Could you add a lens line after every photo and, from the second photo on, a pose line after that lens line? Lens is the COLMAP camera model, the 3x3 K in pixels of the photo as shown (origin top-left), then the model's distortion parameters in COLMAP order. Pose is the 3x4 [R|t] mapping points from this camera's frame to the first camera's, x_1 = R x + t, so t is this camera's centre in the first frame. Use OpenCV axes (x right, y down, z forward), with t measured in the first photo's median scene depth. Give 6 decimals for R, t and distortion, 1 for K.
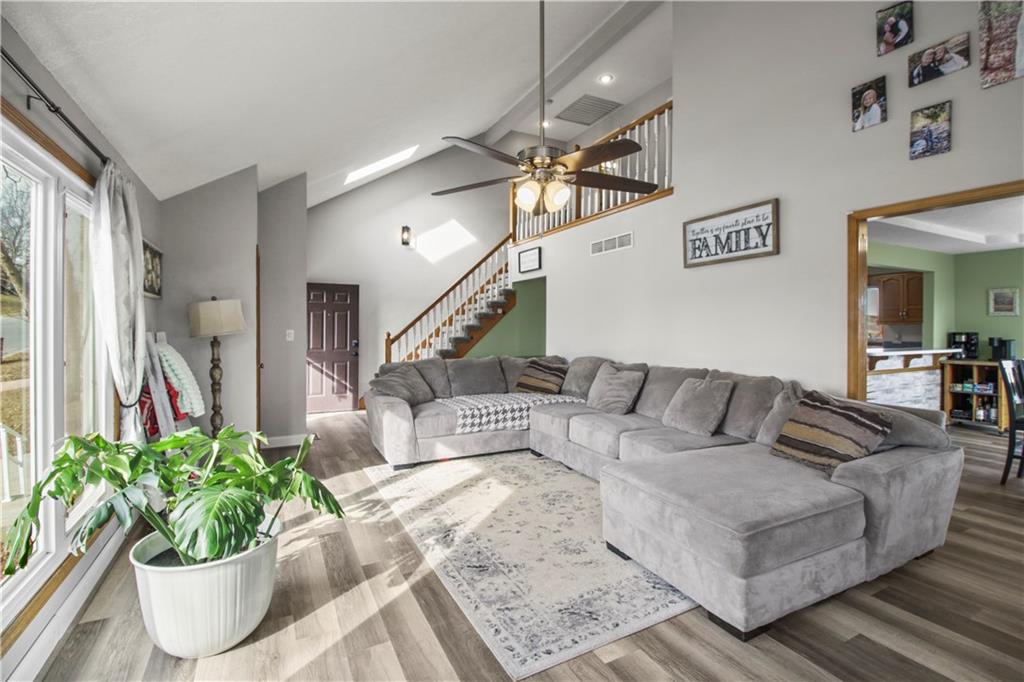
lens RADIAL K [[480.6, 0, 513.1], [0, 480.6, 325.7], [0, 0, 1]] dist [-0.000559, -0.000949]
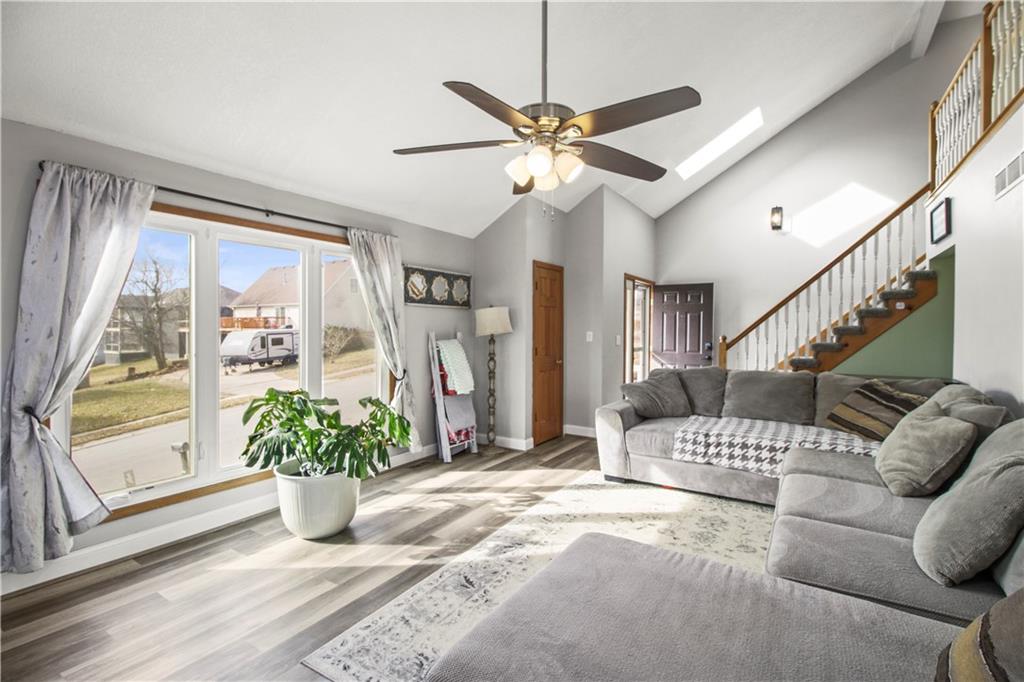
lens RADIAL K [[480.6, 0, 513.1], [0, 480.6, 325.7], [0, 0, 1]] dist [-0.000559, -0.000949]
pose [[0.497703, 0.000988, -0.867347, 0.551602], [-0.000731, 0.999999, 0.000719, -0.006737], [0.867347, 0.000276, 0.497704, 0.411985]]
